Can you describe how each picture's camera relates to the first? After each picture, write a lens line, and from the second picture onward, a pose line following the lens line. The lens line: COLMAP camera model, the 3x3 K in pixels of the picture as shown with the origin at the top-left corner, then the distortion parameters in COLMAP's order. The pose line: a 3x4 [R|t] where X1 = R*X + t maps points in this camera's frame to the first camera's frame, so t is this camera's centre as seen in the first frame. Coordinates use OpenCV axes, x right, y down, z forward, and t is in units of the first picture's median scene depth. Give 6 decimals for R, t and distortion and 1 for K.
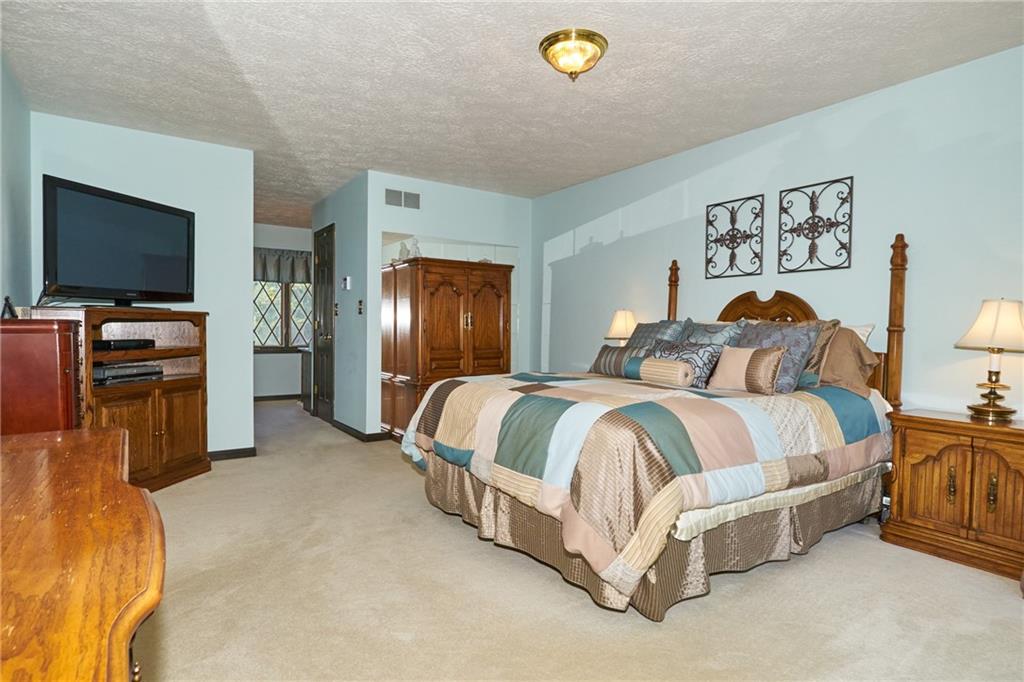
lens RADIAL K [[558.0, 0, 512.3], [0, 558.0, 344.8], [0, 0, 1]] dist [0.031069, -0.001275]
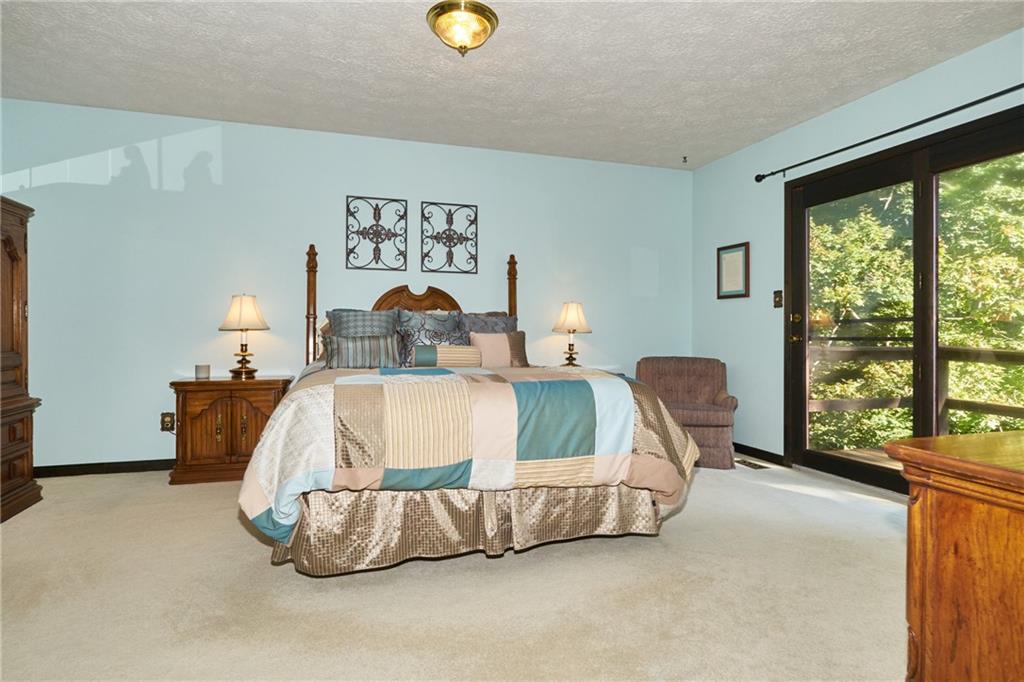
lens RADIAL K [[557.1, 0, 510.5], [0, 557.1, 333.7], [0, 0, 1]] dist [-0.022369, -0.001615]
pose [[0.288121, -0.011257, 0.957528, -0.580711], [0.030926, 0.999519, 0.002445, 0.004683], [-0.957094, 0.028909, 0.288331, 0.497096]]
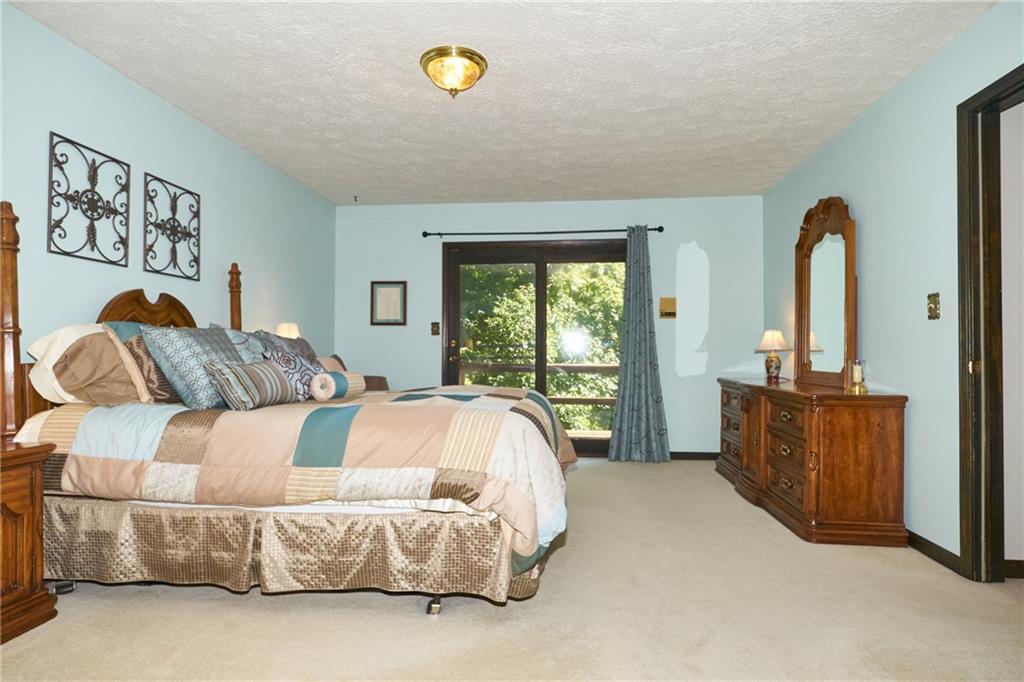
lens RADIAL K [[558.0, 0, 512.3], [0, 558.0, 344.8], [0, 0, 1]] dist [0.031069, -0.001275]
pose [[-0.758423, -0.000713, 0.651762, -0.481810], [0.013732, 0.999760, 0.017073, -0.024885], [-0.651618, 0.021899, -0.758231, 1.285647]]
